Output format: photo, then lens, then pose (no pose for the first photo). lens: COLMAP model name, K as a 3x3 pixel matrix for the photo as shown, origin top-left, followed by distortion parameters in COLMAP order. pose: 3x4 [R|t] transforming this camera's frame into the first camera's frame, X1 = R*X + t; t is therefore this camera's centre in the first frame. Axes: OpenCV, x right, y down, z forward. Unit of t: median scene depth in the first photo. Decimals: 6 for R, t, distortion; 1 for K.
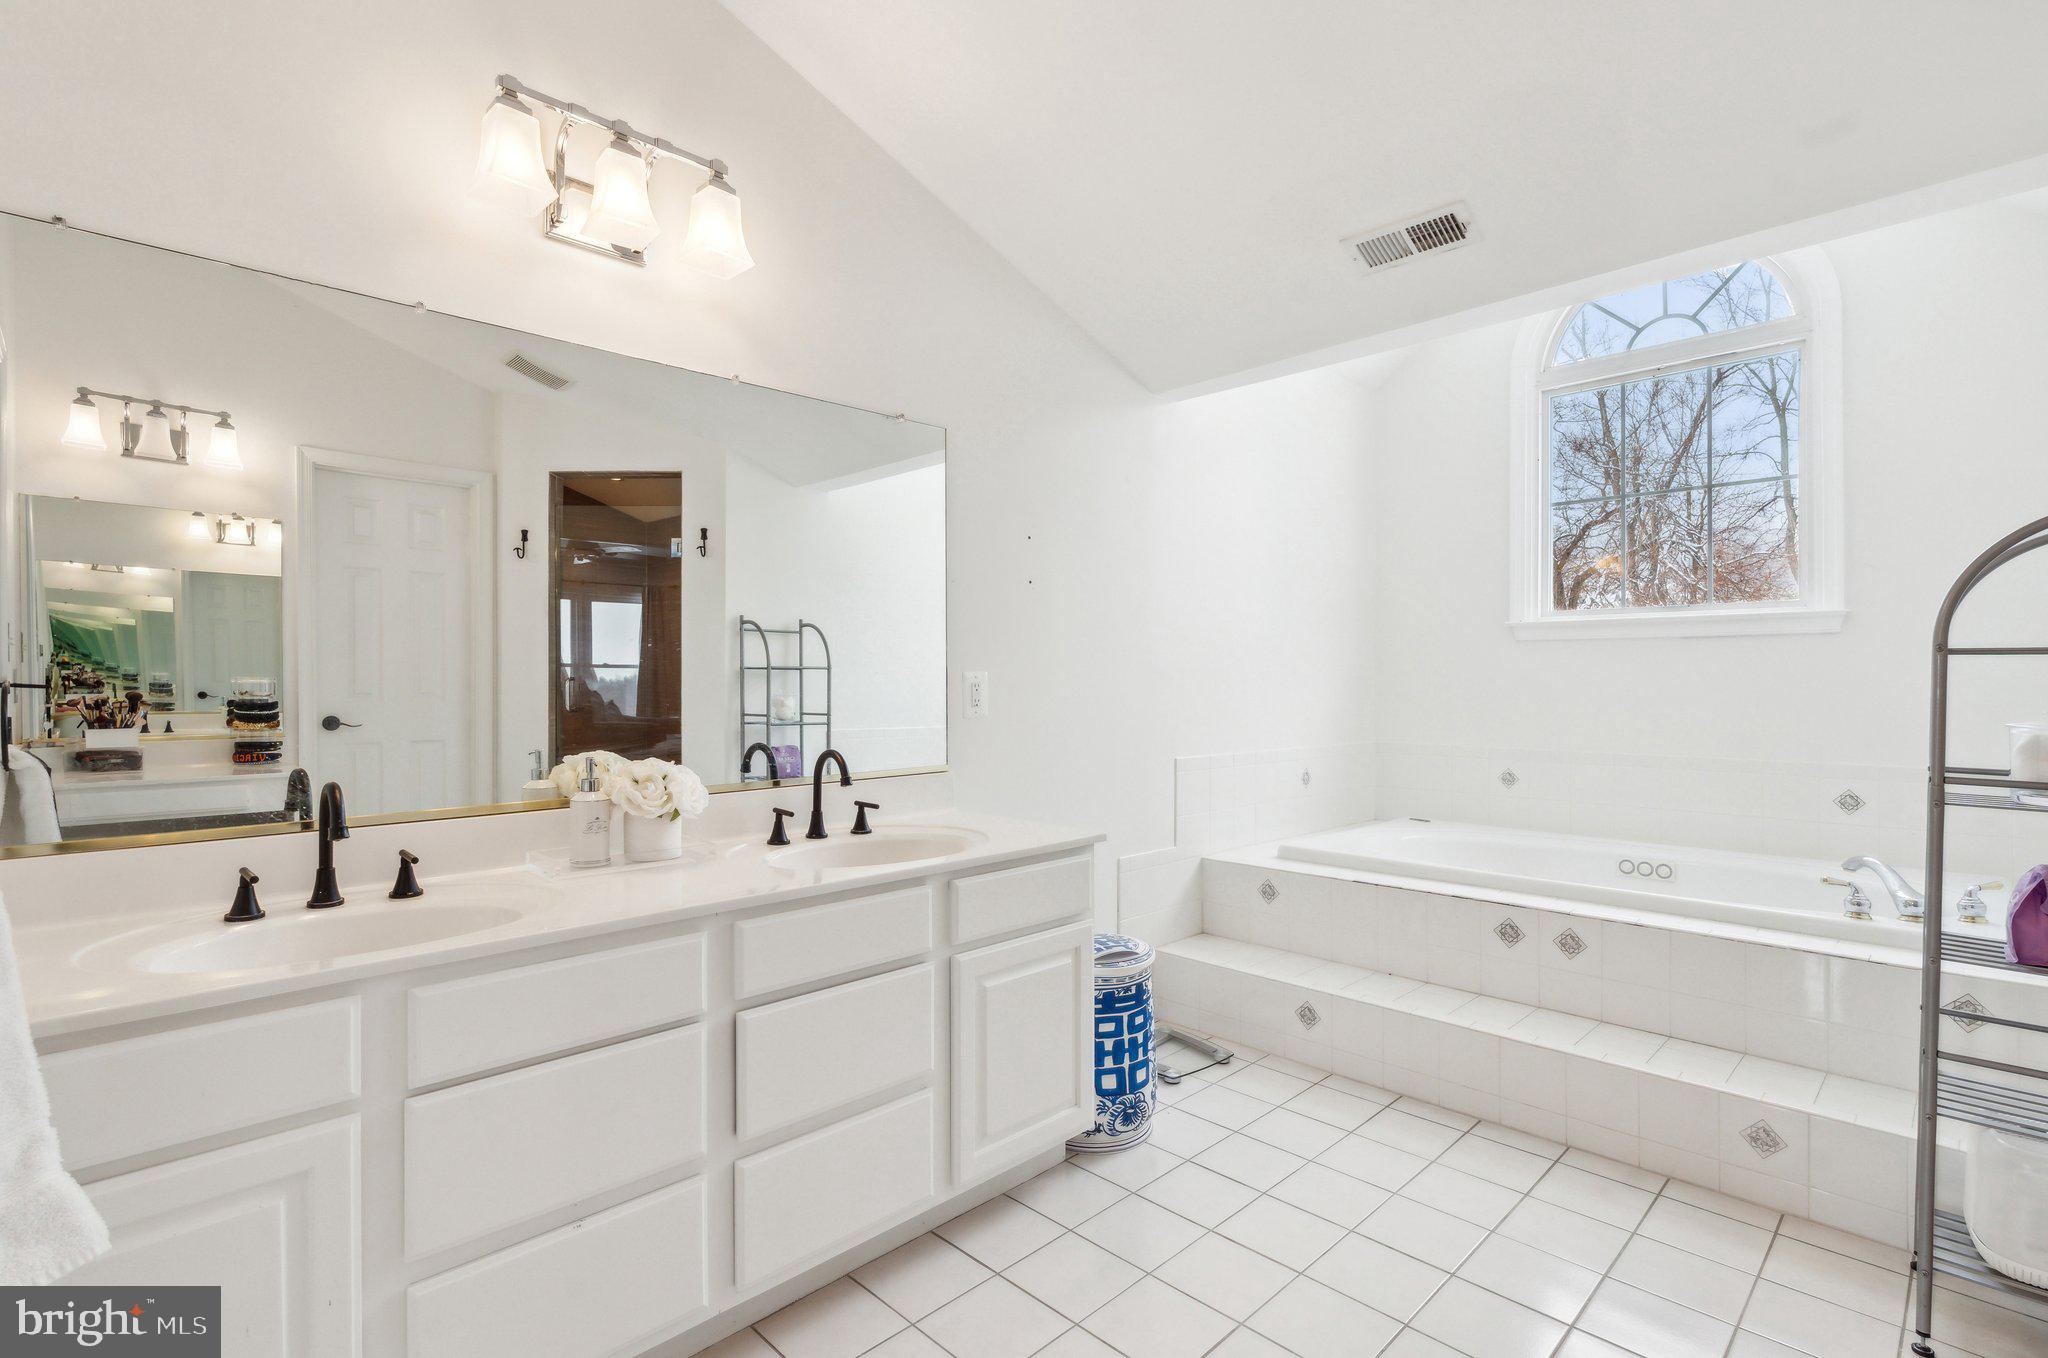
lens RADIAL K [[959.4, 0, 1024.0], [0, 959.4, 679.0], [0, 0, 1]] dist [0.000356, -0.000291]
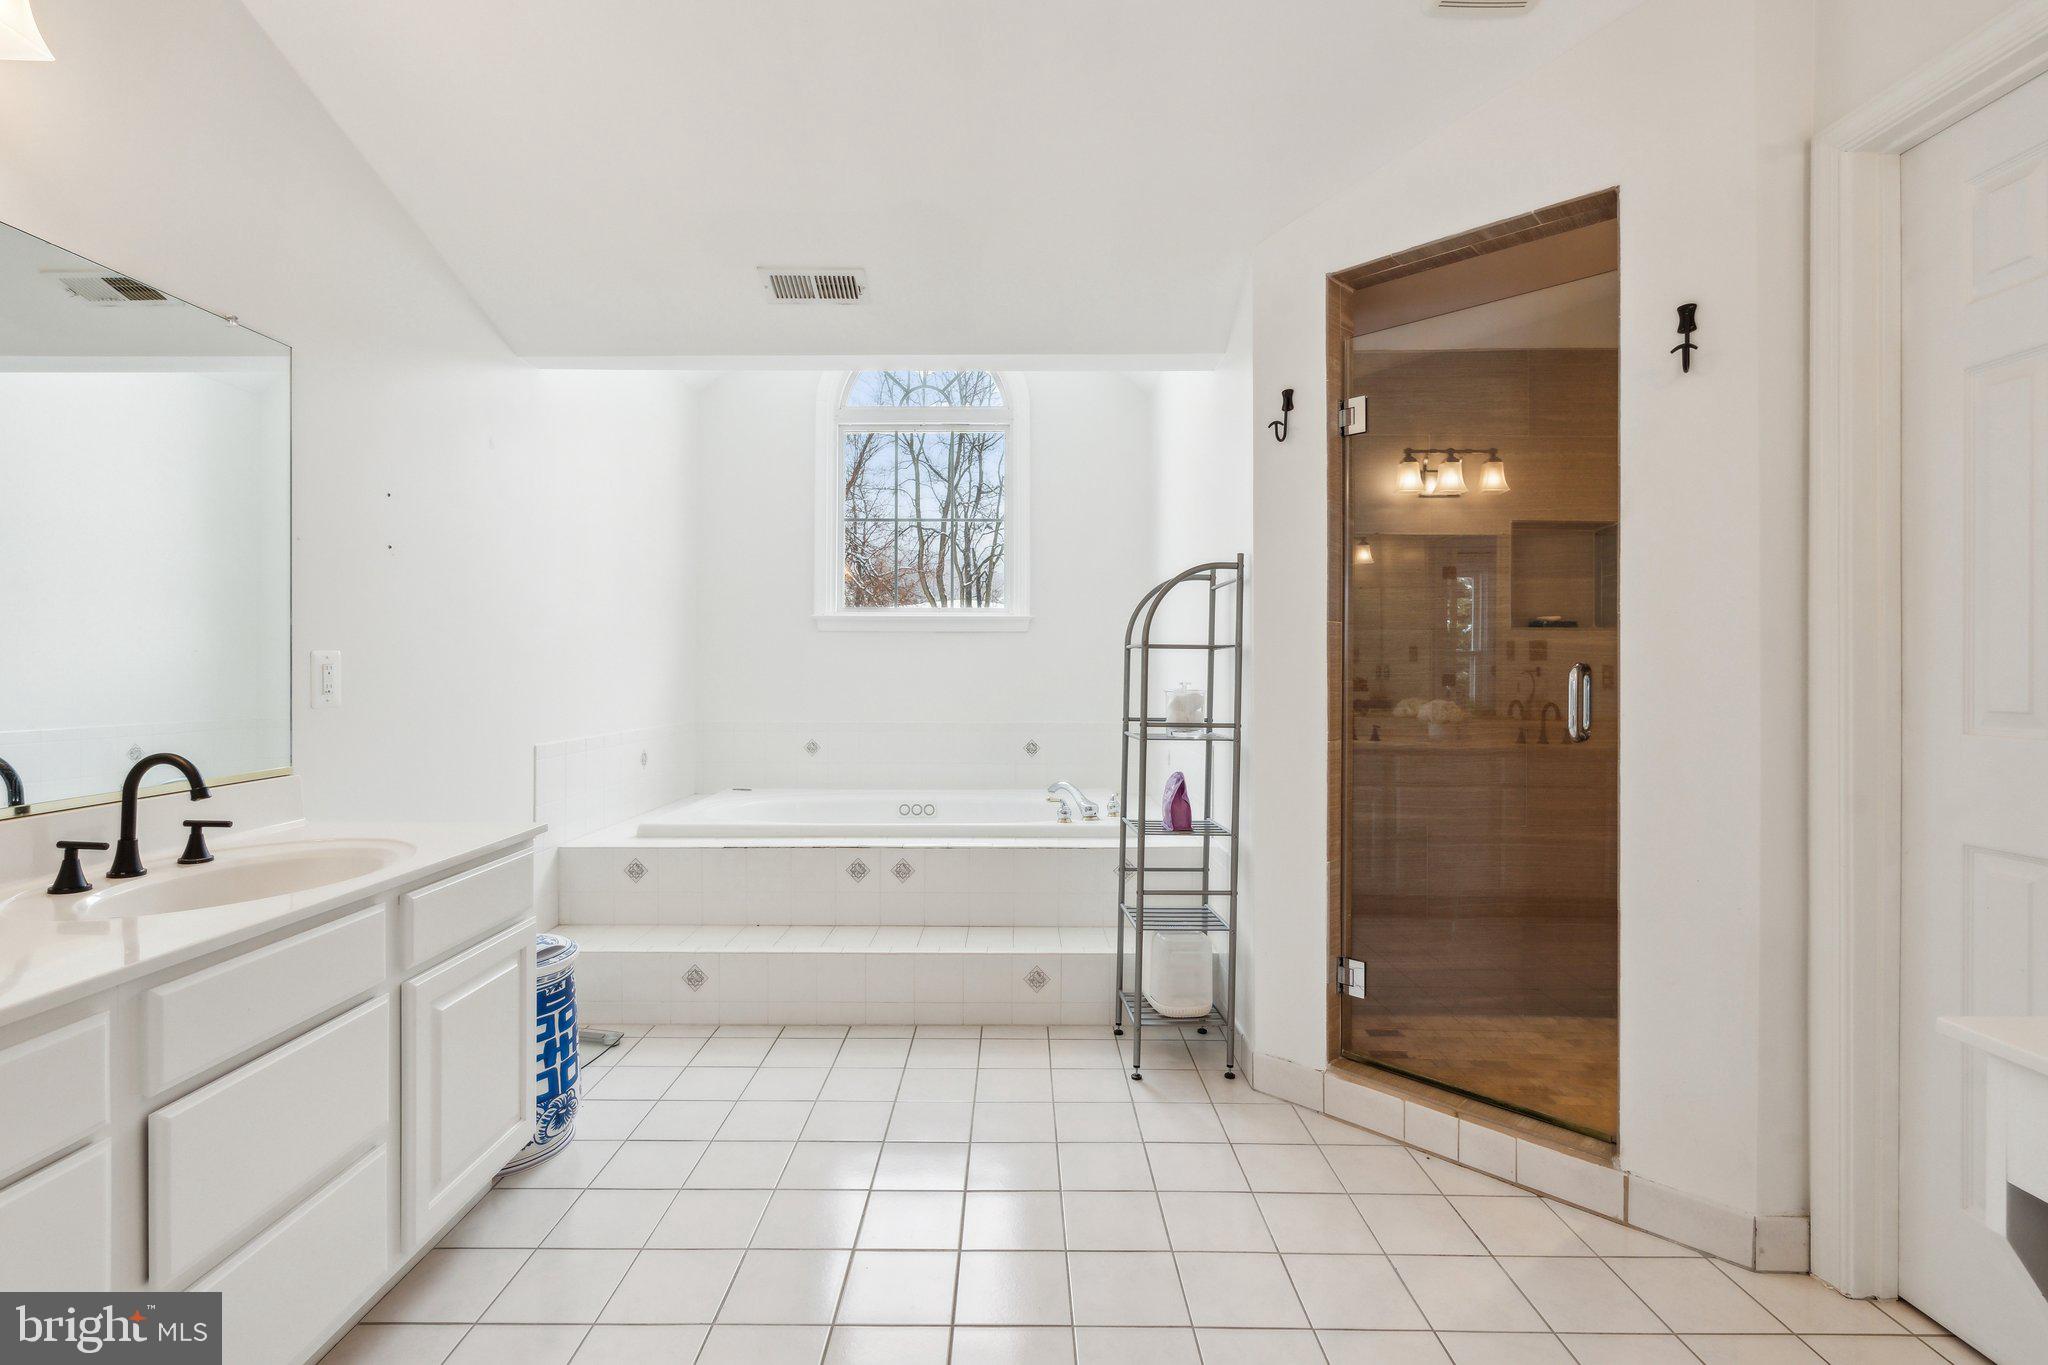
lens RADIAL K [[930.0, 0, 1019.0], [0, 930.0, 667.1], [0, 0, 1]] dist [-0.001992, 0.000167]
pose [[0.704229, 0.001429, 0.709972, -0.226748], [-0.003851, 0.999991, 0.001807, 0.003427], [-0.709963, -0.004006, 0.704228, 0.025503]]
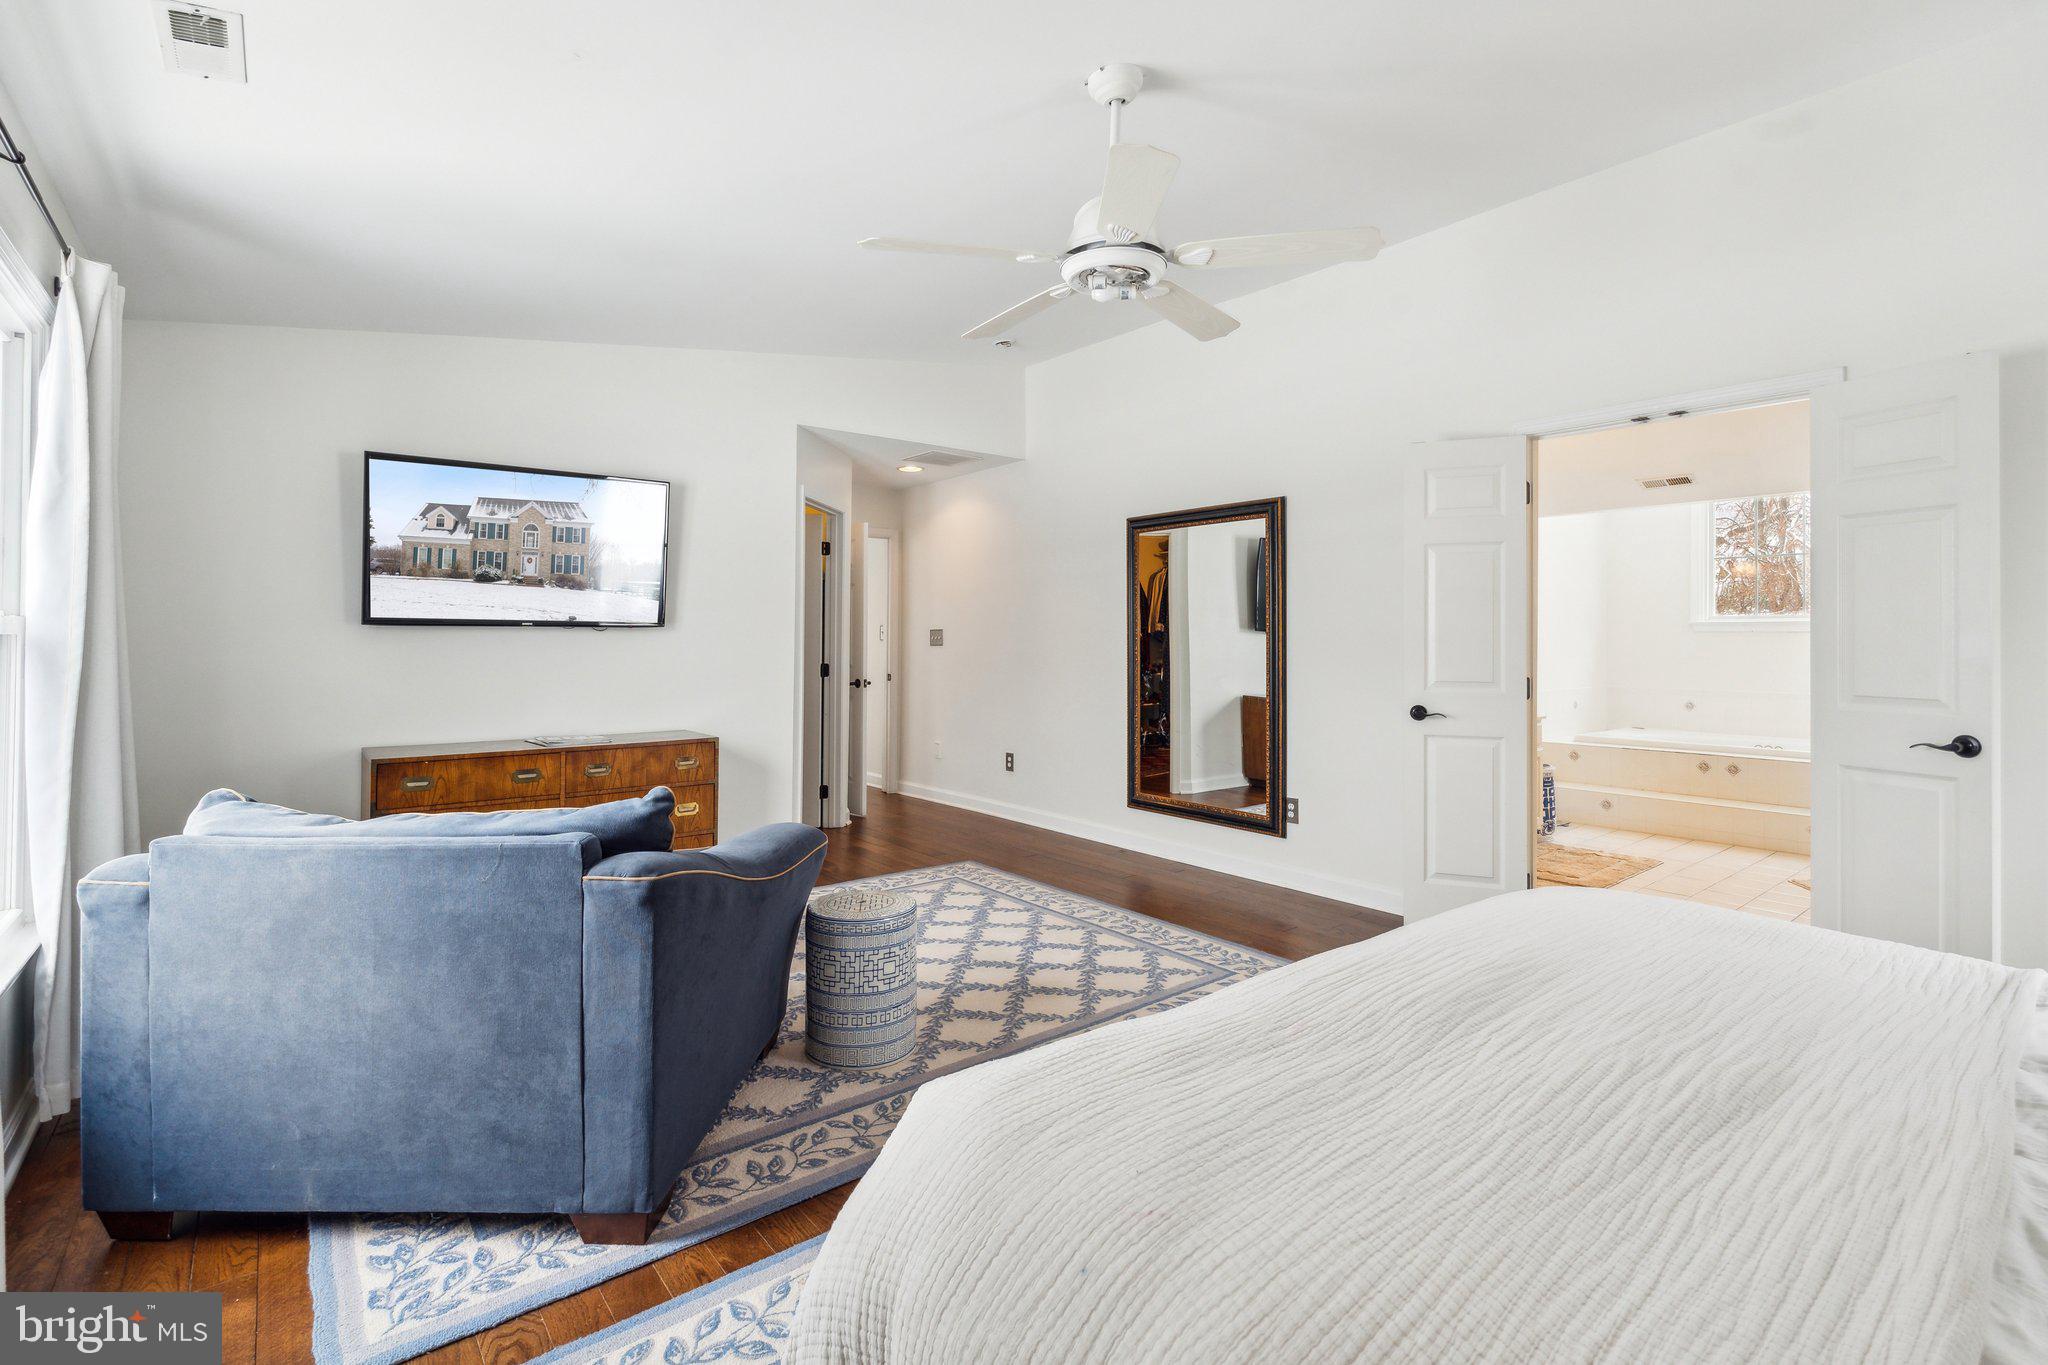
lens RADIAL K [[935.1, 0, 1025.5], [0, 935.1, 634.6], [0, 0, 1]] dist [-0.000162, 0.000029]
pose [[0.994833, -0.000091, -0.101526, -1.032089], [-0.000177, 0.999997, -0.002634, -0.050794], [0.101526, 0.002638, 0.994829, -1.625821]]
